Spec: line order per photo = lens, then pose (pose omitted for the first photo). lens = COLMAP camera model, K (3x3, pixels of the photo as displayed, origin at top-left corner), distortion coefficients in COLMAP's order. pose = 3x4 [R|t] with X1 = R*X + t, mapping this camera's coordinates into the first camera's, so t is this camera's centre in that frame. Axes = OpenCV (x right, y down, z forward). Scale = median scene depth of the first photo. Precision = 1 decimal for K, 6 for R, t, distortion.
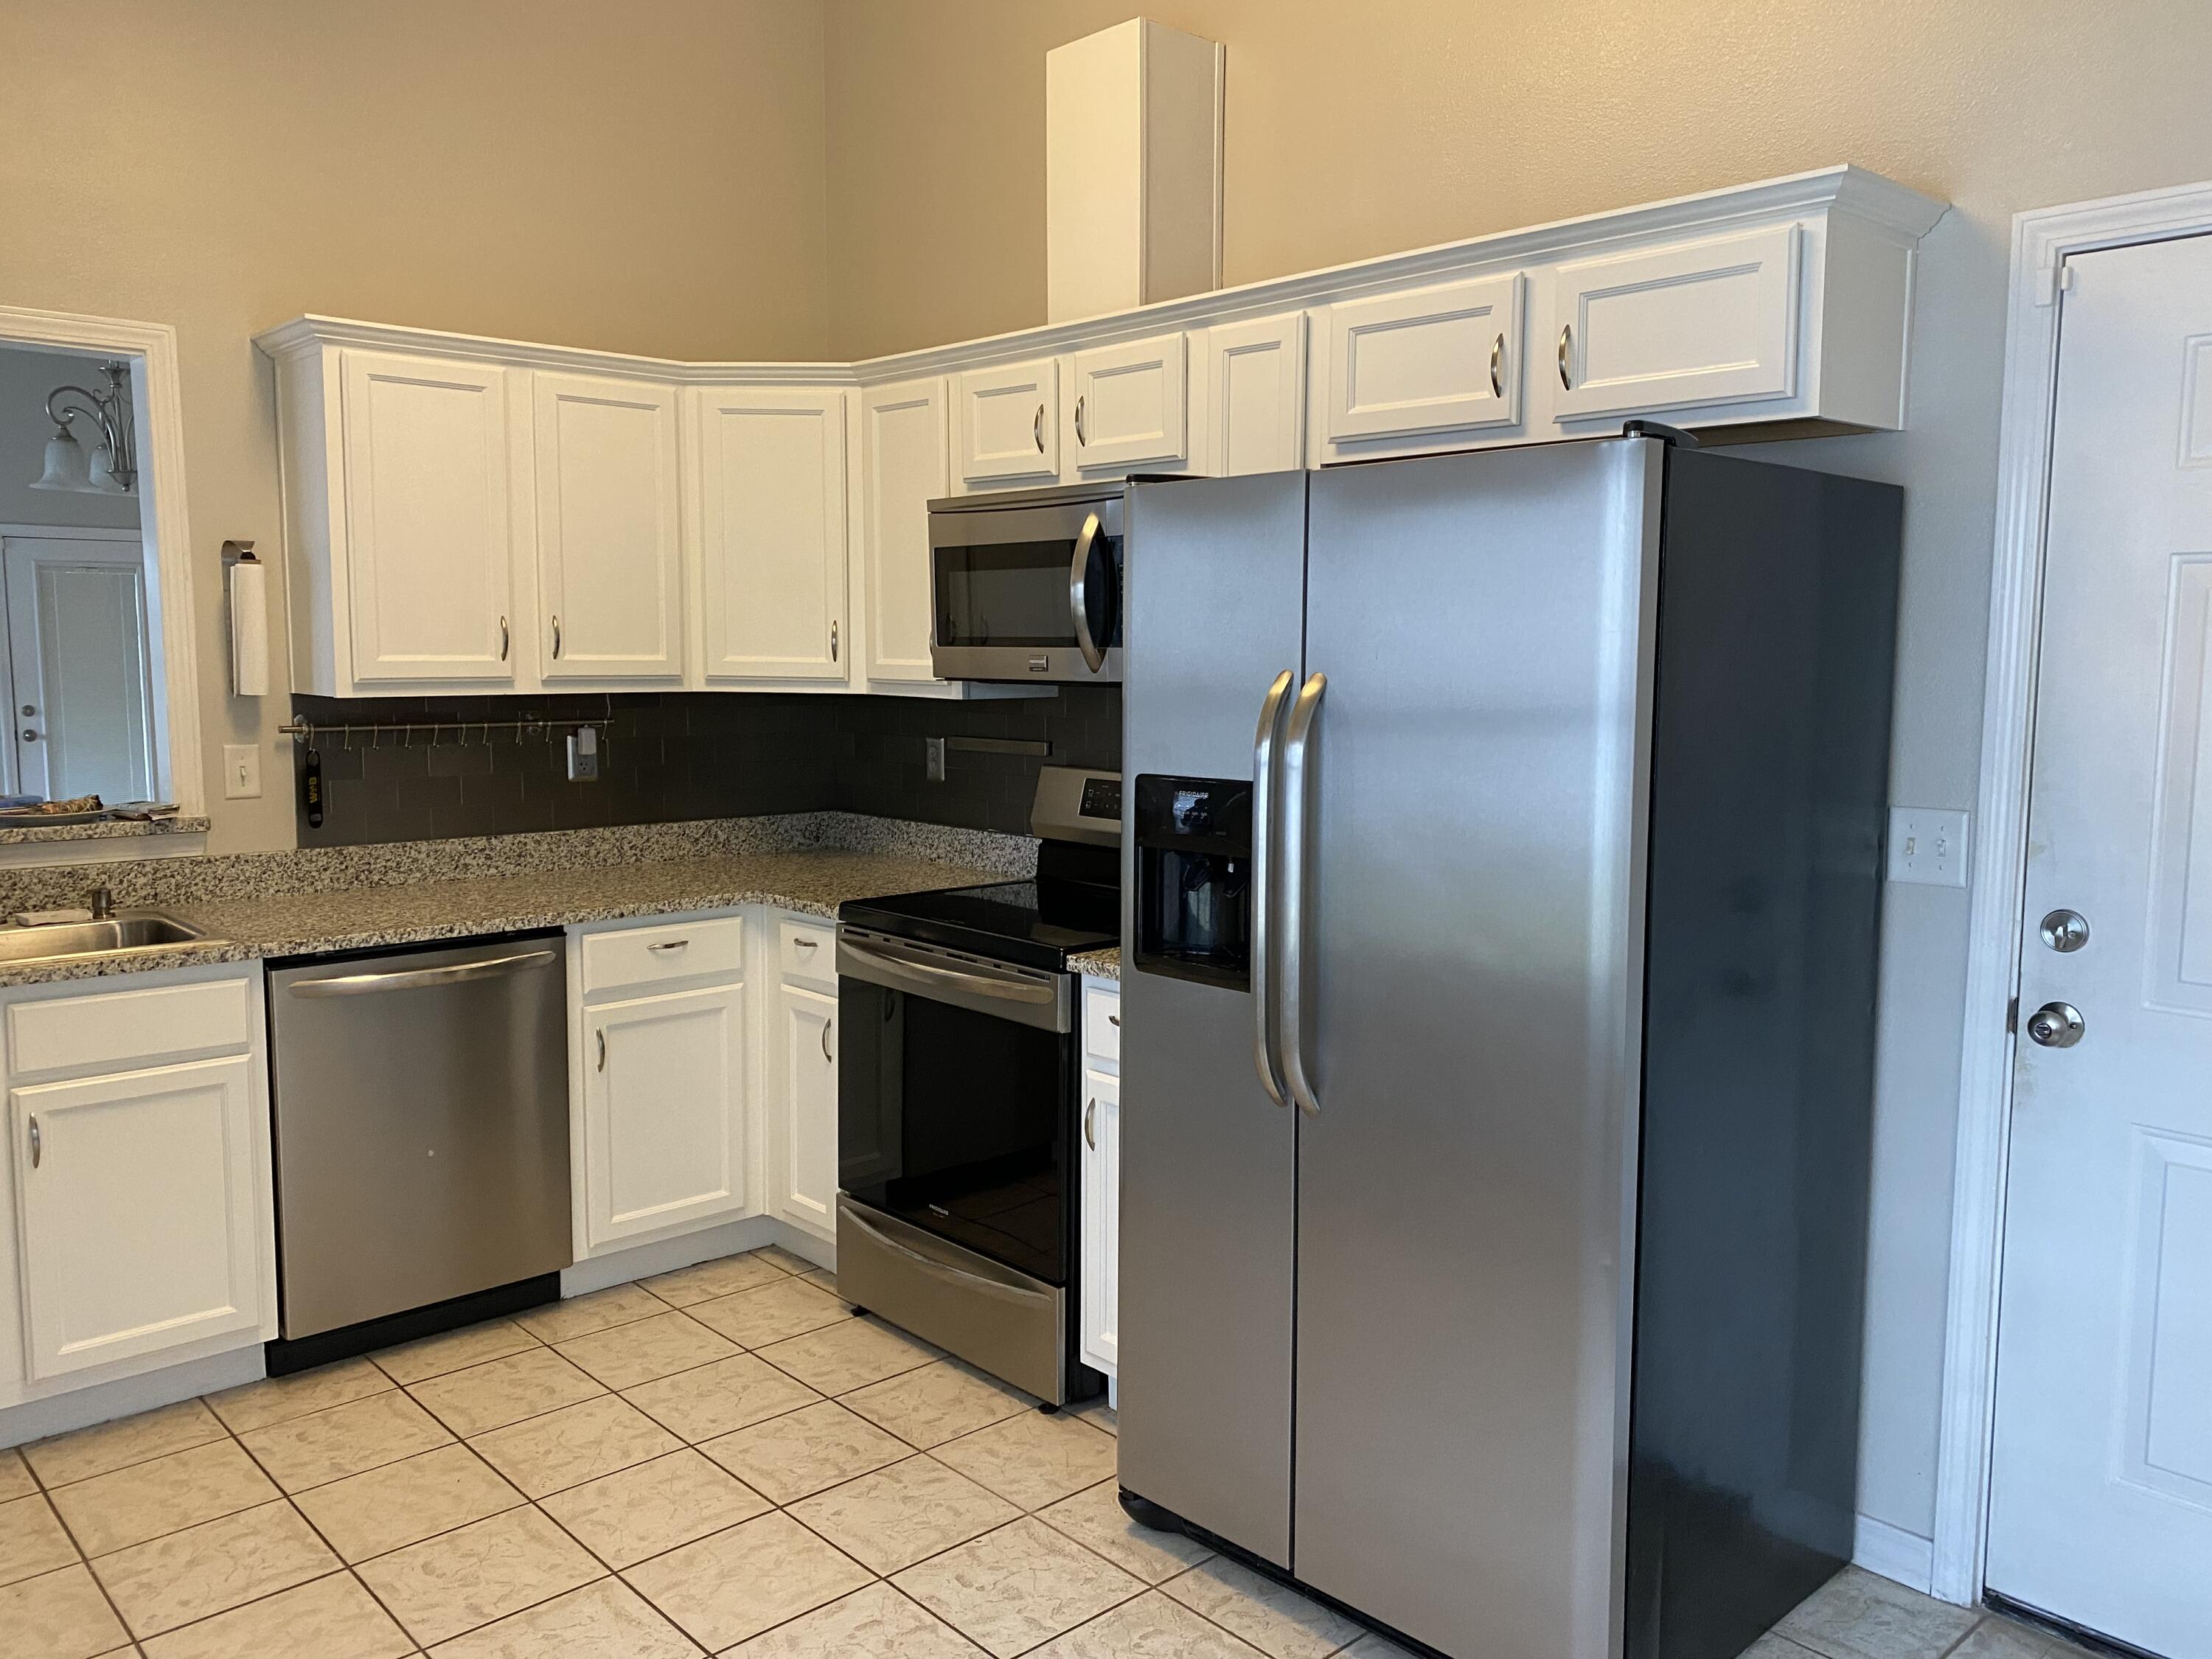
lens RADIAL K [[1712.1, 0, 1105.4], [0, 1712.1, 796.4], [0, 0, 1]] dist [0.062774, -0.042530]
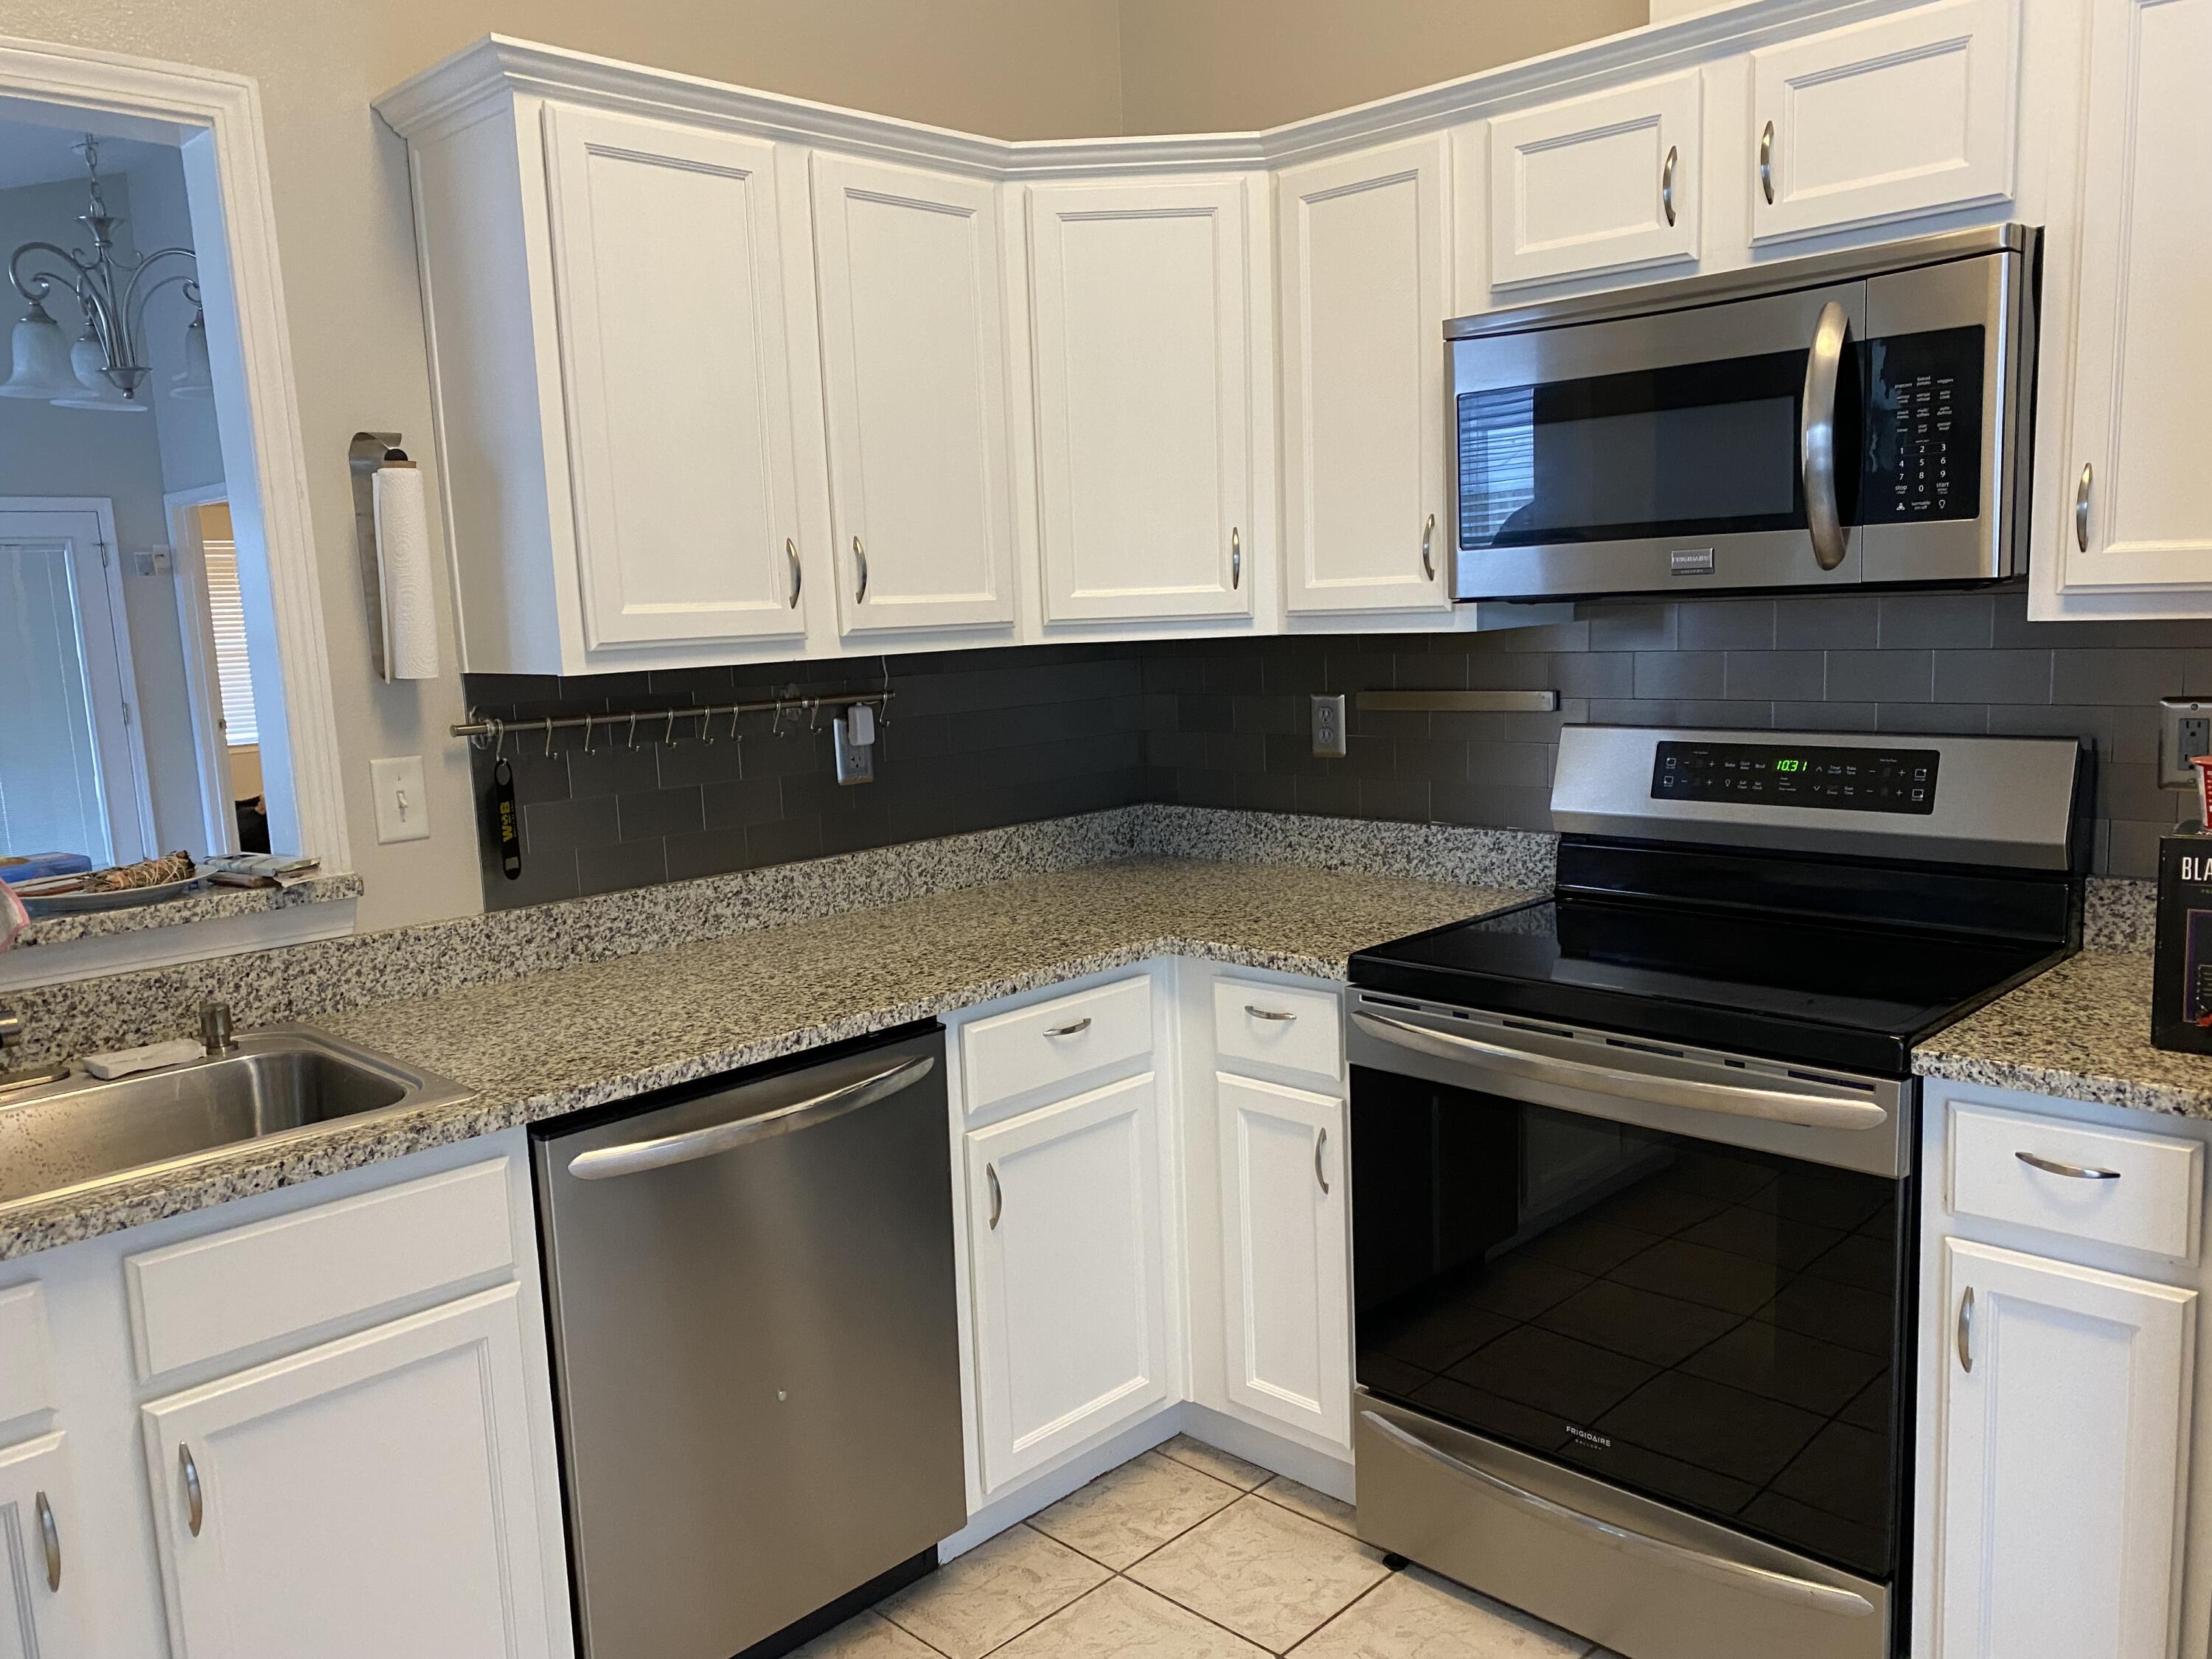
lens RADIAL K [[1704.7, 0, 1106.0], [0, 1704.7, 829.5], [0, 0, 1]] dist [0.081191, -0.087810]
pose [[0.997533, -0.052682, 0.046385, -0.266058], [0.050425, 0.997547, 0.048547, -0.020895], [-0.048829, -0.046089, 0.997743, 0.348372]]
